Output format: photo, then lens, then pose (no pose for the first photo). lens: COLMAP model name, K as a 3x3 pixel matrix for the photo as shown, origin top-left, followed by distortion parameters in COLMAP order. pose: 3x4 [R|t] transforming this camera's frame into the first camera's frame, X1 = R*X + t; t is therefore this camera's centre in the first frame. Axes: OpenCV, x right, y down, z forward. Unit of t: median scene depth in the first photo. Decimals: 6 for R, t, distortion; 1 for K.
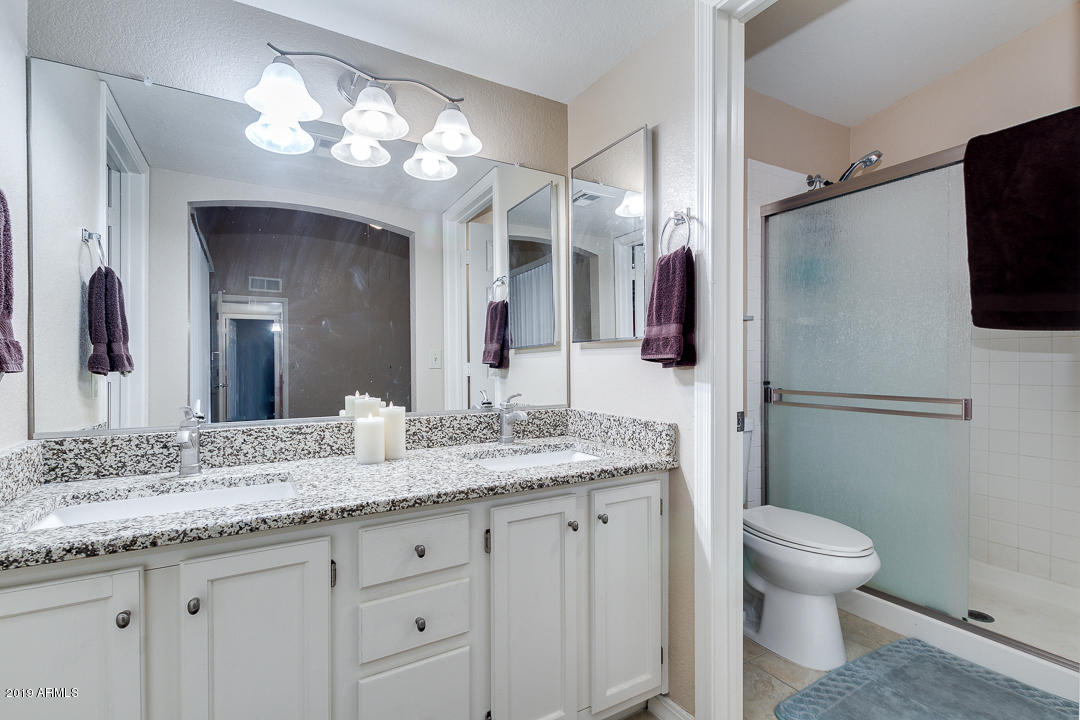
lens RADIAL K [[495.6, 0, 543.3], [0, 495.6, 364.8], [0, 0, 1]] dist [0.010364, -0.002124]
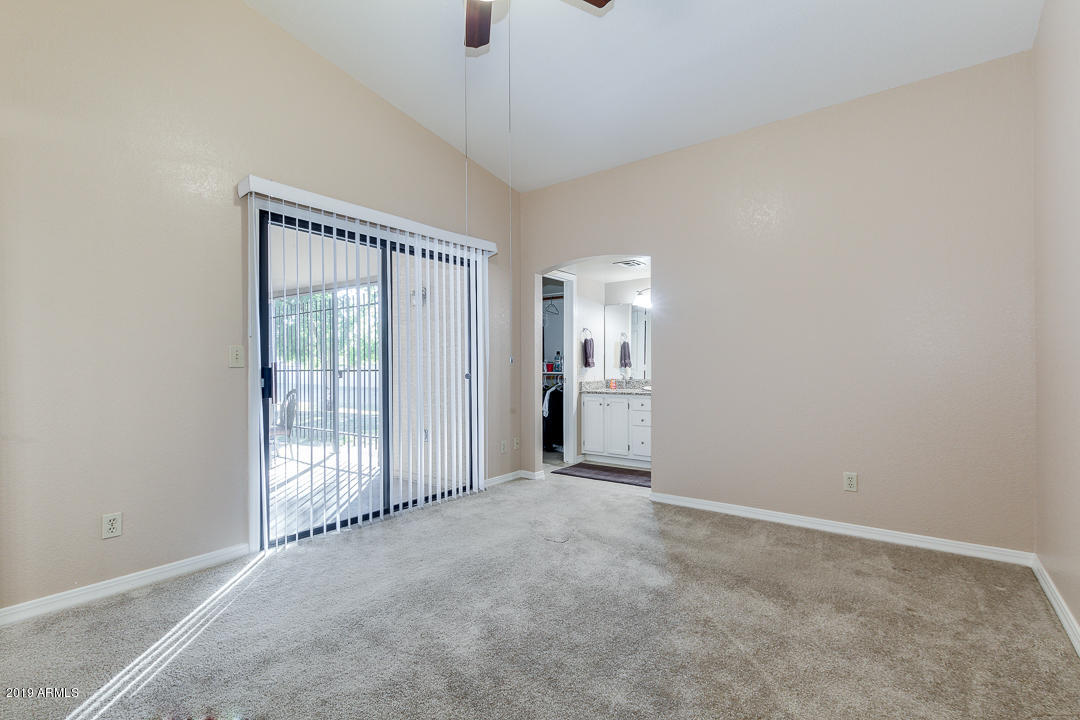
lens RADIAL K [[495.6, 0, 541.8], [0, 495.6, 364.3], [0, 0, 1]] dist [0.010364, -0.002124]
pose [[0.386547, 0.002291, -0.922267, 3.022436], [-0.001247, 0.999997, 0.001961, -0.016863], [0.922269, 0.000392, 0.386548, -1.397856]]
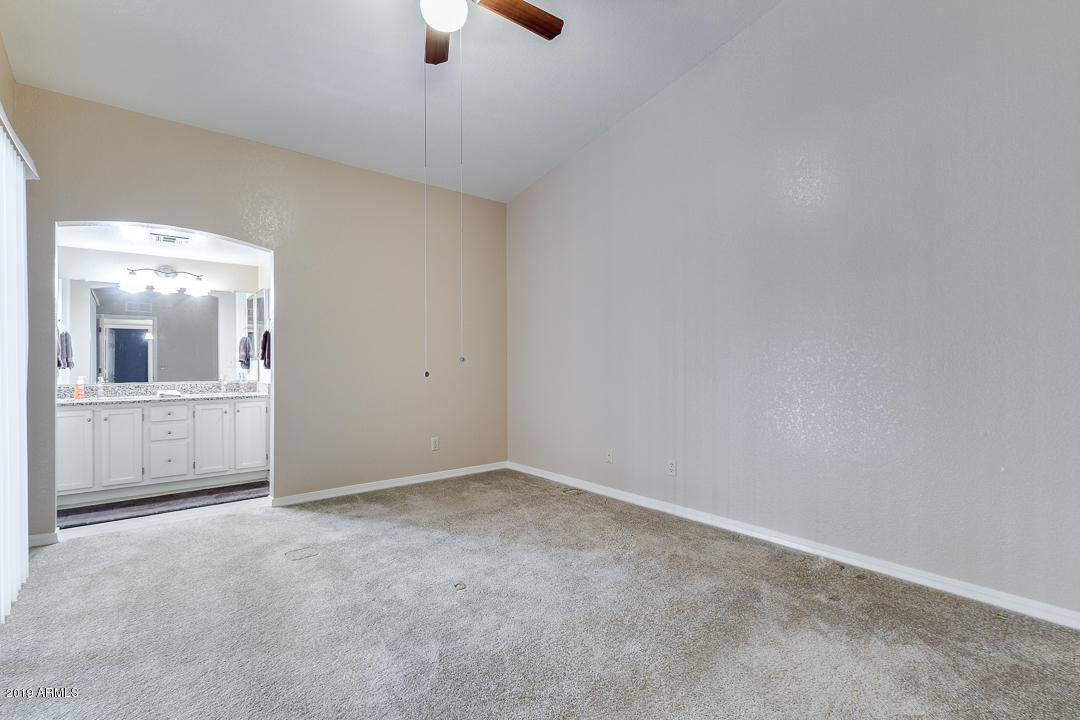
lens RADIAL K [[495.6, 0, 540.7], [0, 495.6, 359.4], [0, 0, 1]] dist [0.010364, -0.002124]
pose [[0.988106, 0.003408, 0.153738, 1.626876], [-0.001874, 0.999947, -0.010119, -0.011196], [-0.153764, 0.009710, 0.988060, -2.653154]]
